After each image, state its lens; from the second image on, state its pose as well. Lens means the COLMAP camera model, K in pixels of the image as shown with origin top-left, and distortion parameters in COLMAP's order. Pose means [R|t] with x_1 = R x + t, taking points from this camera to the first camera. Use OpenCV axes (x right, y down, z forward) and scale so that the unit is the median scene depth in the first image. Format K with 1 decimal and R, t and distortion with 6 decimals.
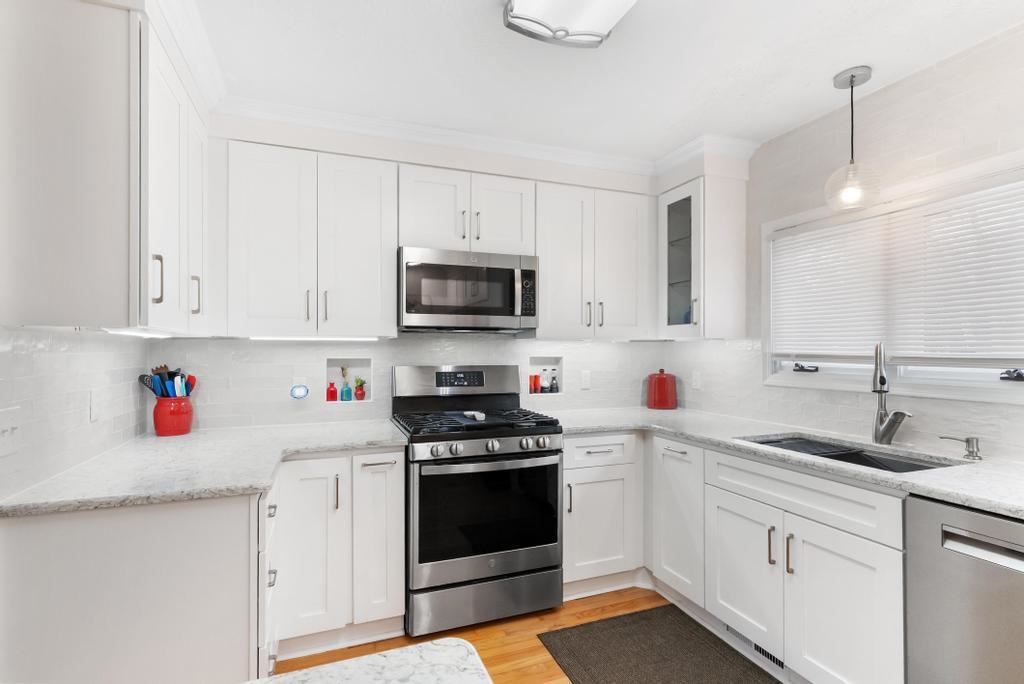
lens RADIAL K [[493.2, 0, 515.6], [0, 493.2, 345.9], [0, 0, 1]] dist [0.000308, 0.000318]
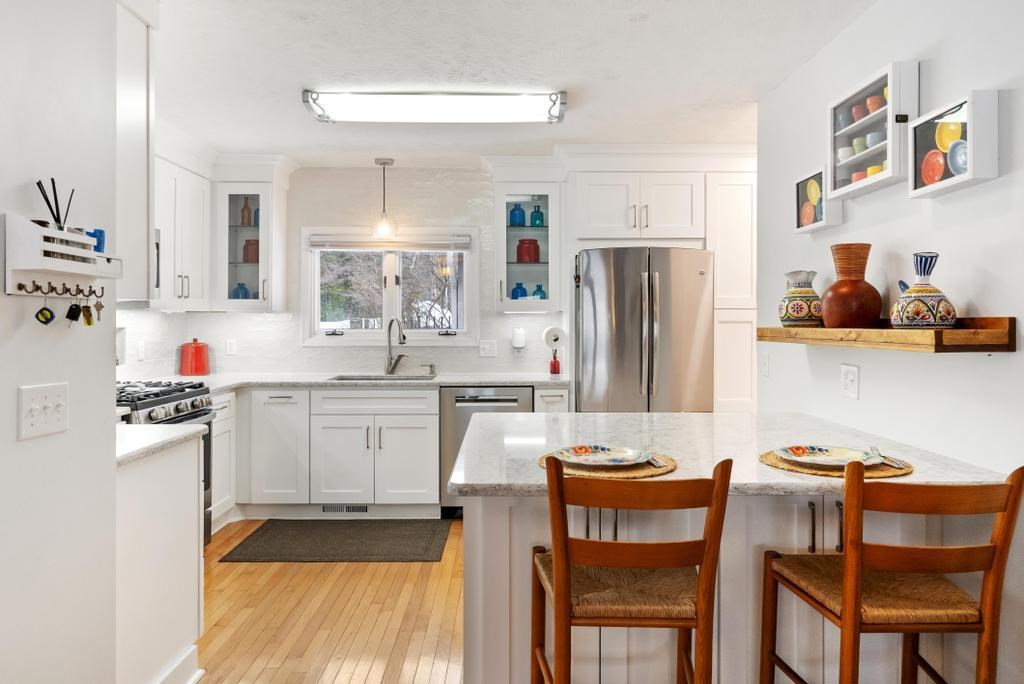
lens RADIAL K [[668.4, 0, 493.2], [0, 668.4, 318.2], [0, 0, 1]] dist [-0.006852, -0.000568]
pose [[0.377662, 0.006431, 0.925921, -1.009417], [-0.009199, 0.999953, -0.003194, 0.002686], [-0.925898, -0.007311, 0.377704, -0.174326]]
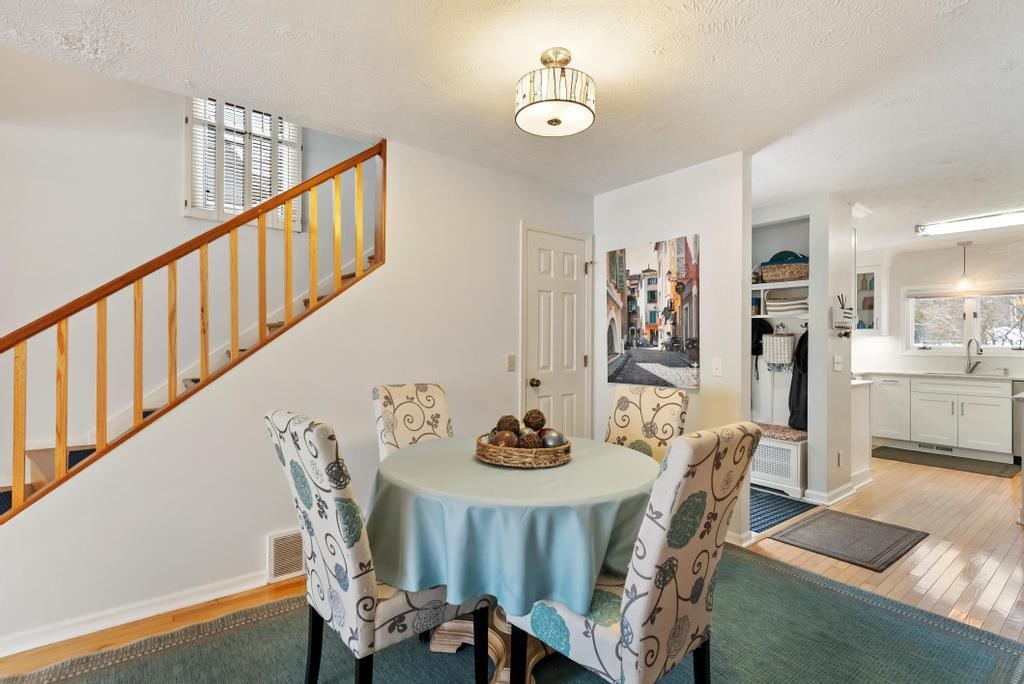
lens RADIAL K [[493.2, 0, 509.8], [0, 493.2, 343.9], [0, 0, 1]] dist [0.000308, 0.000318]
pose [[0.956158, 0.007782, 0.292748, -2.000270], [-0.009737, 0.999939, 0.005221, 0.030407], [-0.292690, -0.007843, 0.956175, -0.712111]]
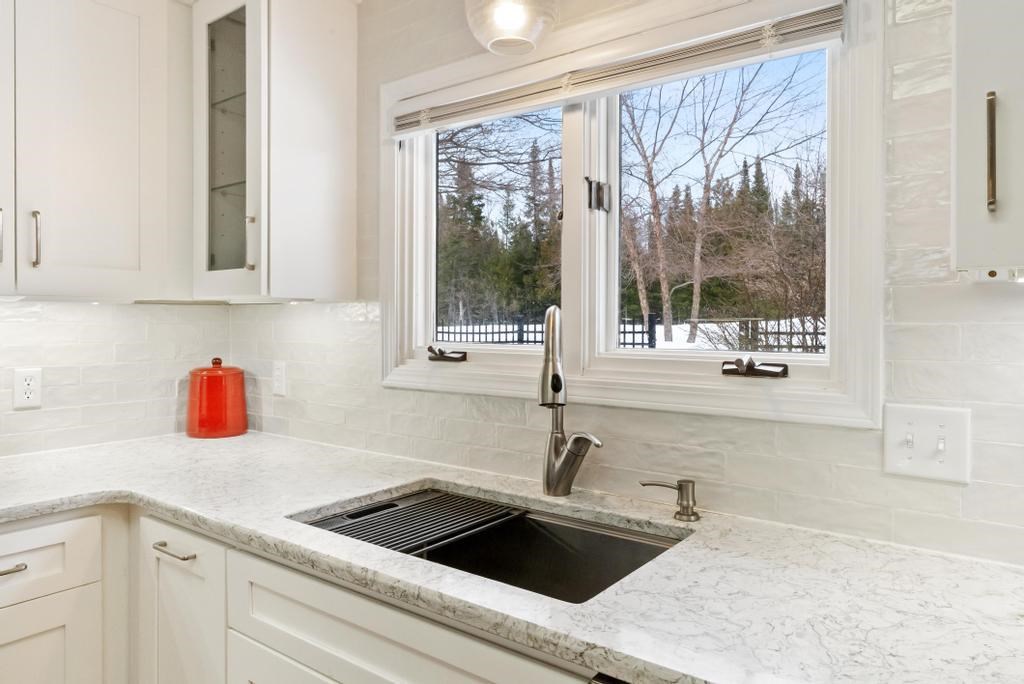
lens RADIAL K [[668.4, 0, 513.2], [0, 668.4, 326.3], [0, 0, 1]] dist [-0.006852, -0.000568]
pose [[0.849753, -0.004271, 0.527164, 0.245019], [-0.005061, 0.999855, 0.016257, 0.001023], [-0.527157, -0.016482, 0.849608, 0.313949]]
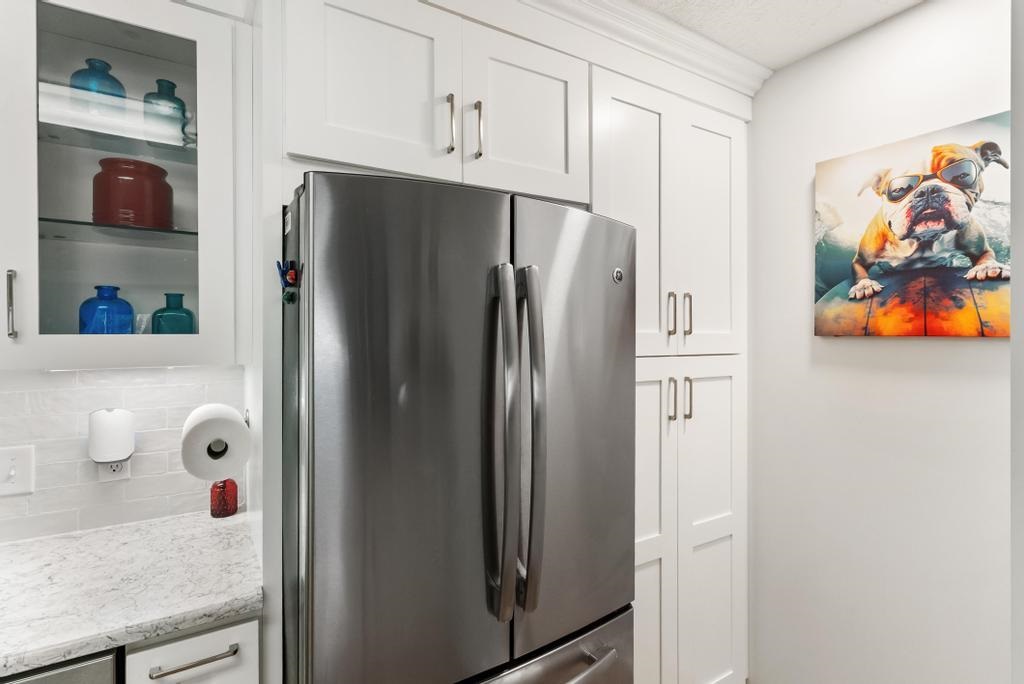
lens RADIAL K [[493.2, 0, 513.3], [0, 493.2, 338.0], [0, 0, 1]] dist [0.000308, 0.000318]
pose [[-0.187897, -0.002561, 0.982185, 0.137241], [-0.007494, 0.999971, 0.001174, -0.051556], [-0.982160, -0.007140, -0.187910, 0.144755]]
